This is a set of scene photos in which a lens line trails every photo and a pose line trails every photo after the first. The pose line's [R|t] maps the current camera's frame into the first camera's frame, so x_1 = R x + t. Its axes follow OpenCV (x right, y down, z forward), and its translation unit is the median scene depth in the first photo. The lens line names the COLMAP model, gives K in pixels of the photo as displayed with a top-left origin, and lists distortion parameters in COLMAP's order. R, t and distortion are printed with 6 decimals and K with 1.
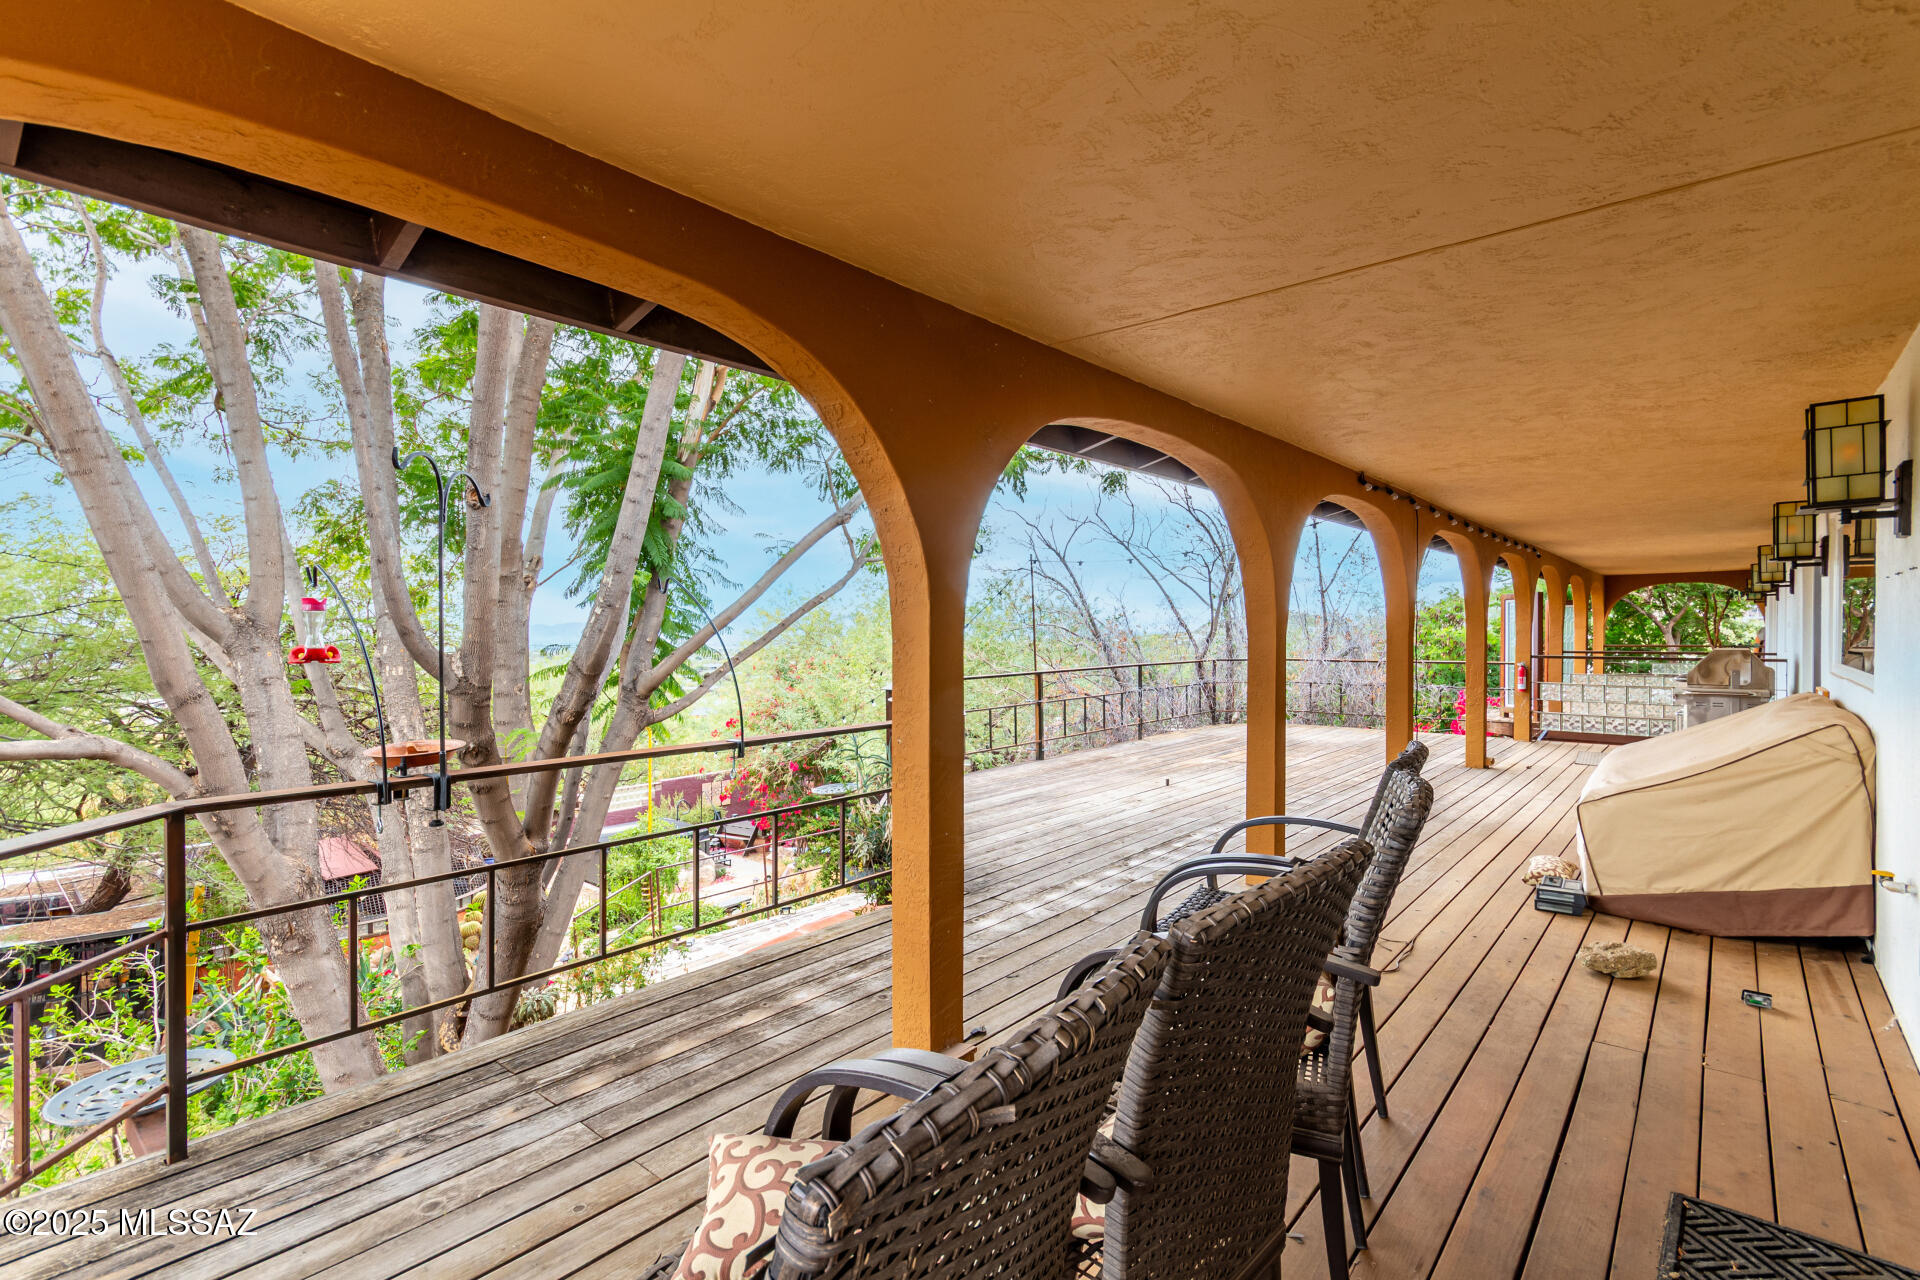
lens RADIAL K [[933.3, 0, 960.0], [0, 933.3, 640.0], [0, 0, 1]] dist [0.018127, 0.000259]
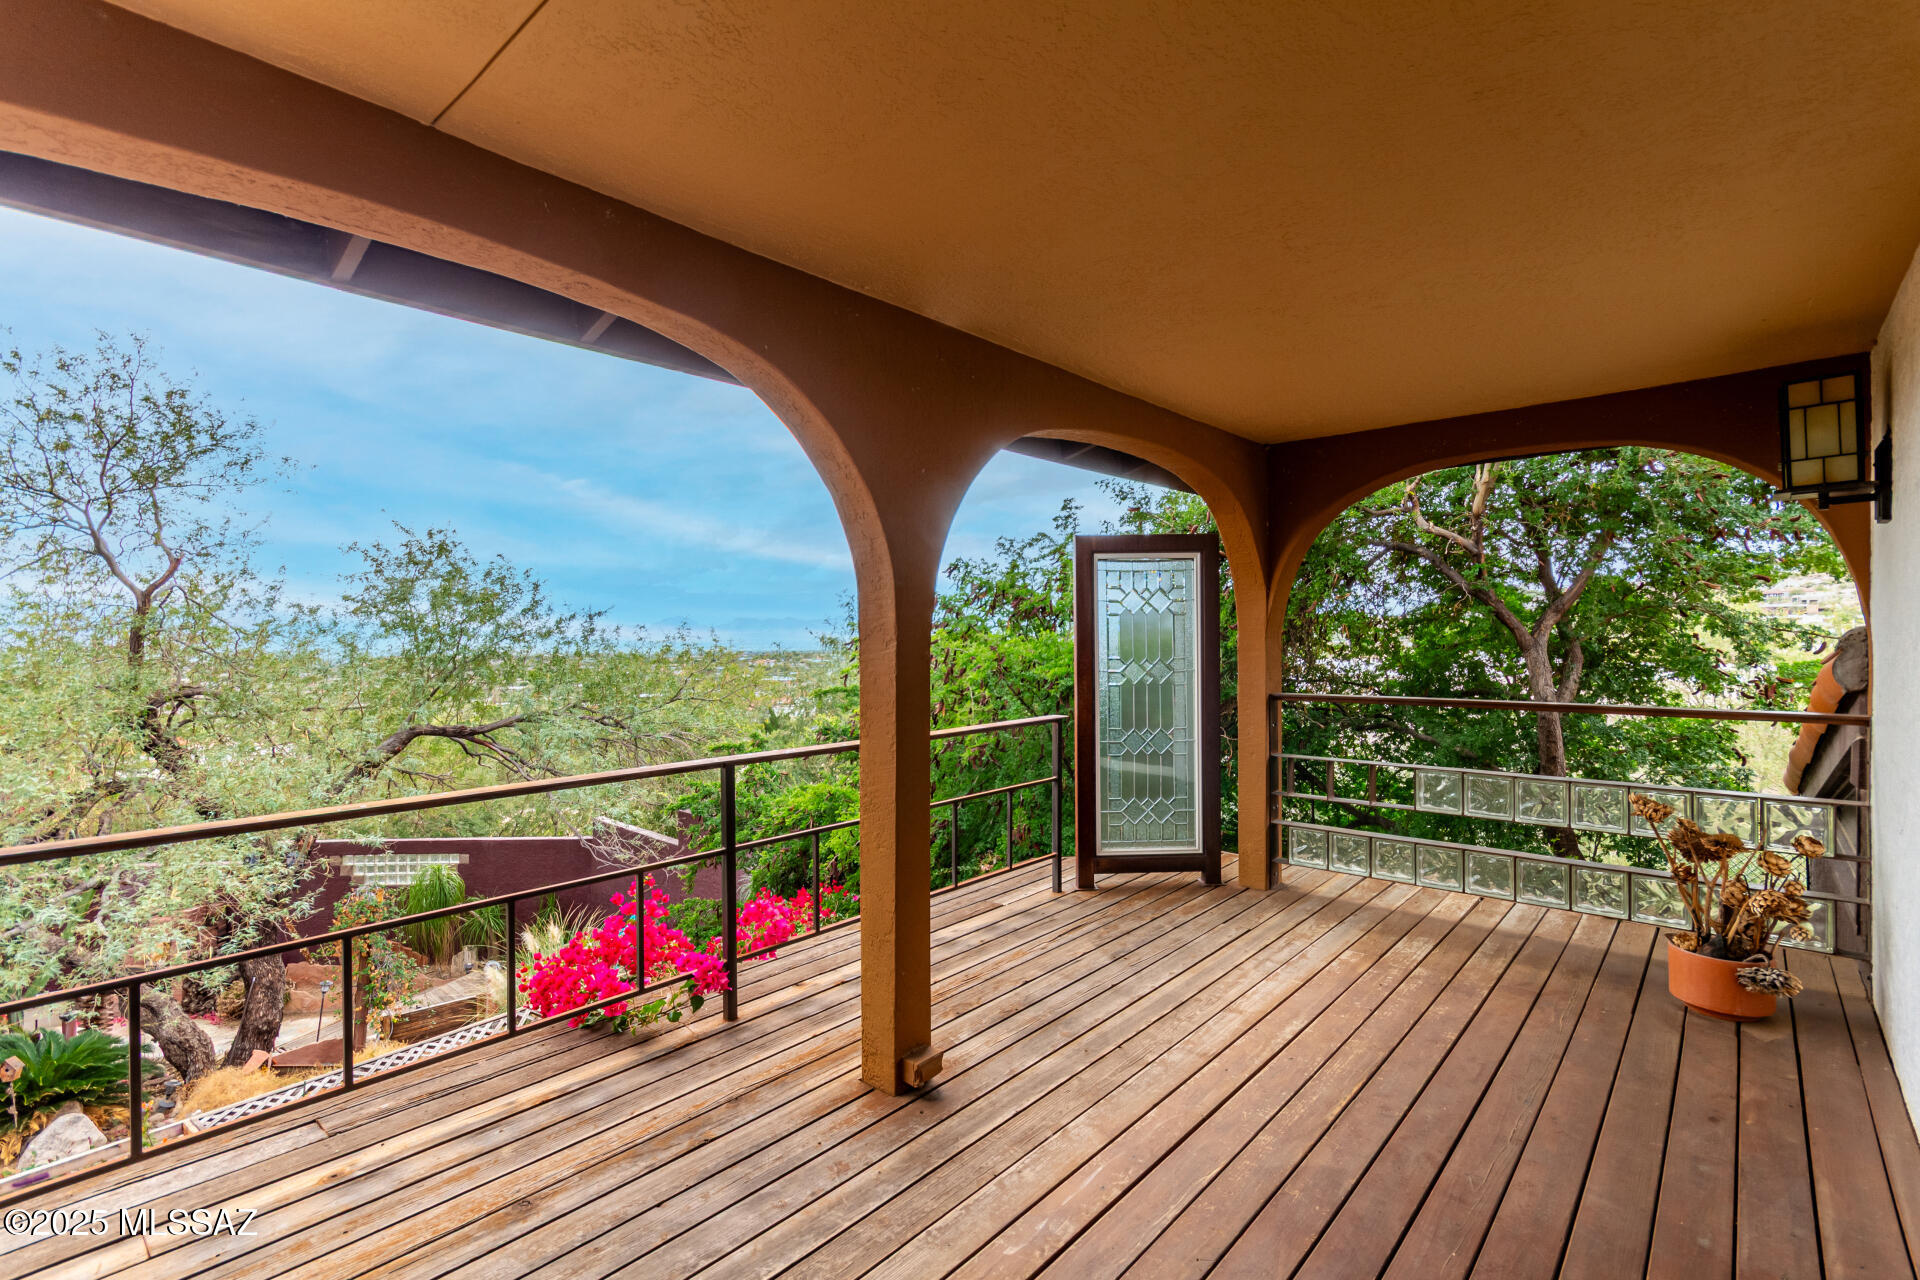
lens RADIAL K [[889.3, 0, 960.0], [0, 889.3, 640.0], [0, 0, 1]] dist [-0.001347, -0.000419]
pose [[0.999916, -0.008443, -0.009853, 0.082900], [0.008376, 0.999942, -0.006810, -0.001440], [0.009910, 0.006727, 0.999928, 0.103167]]
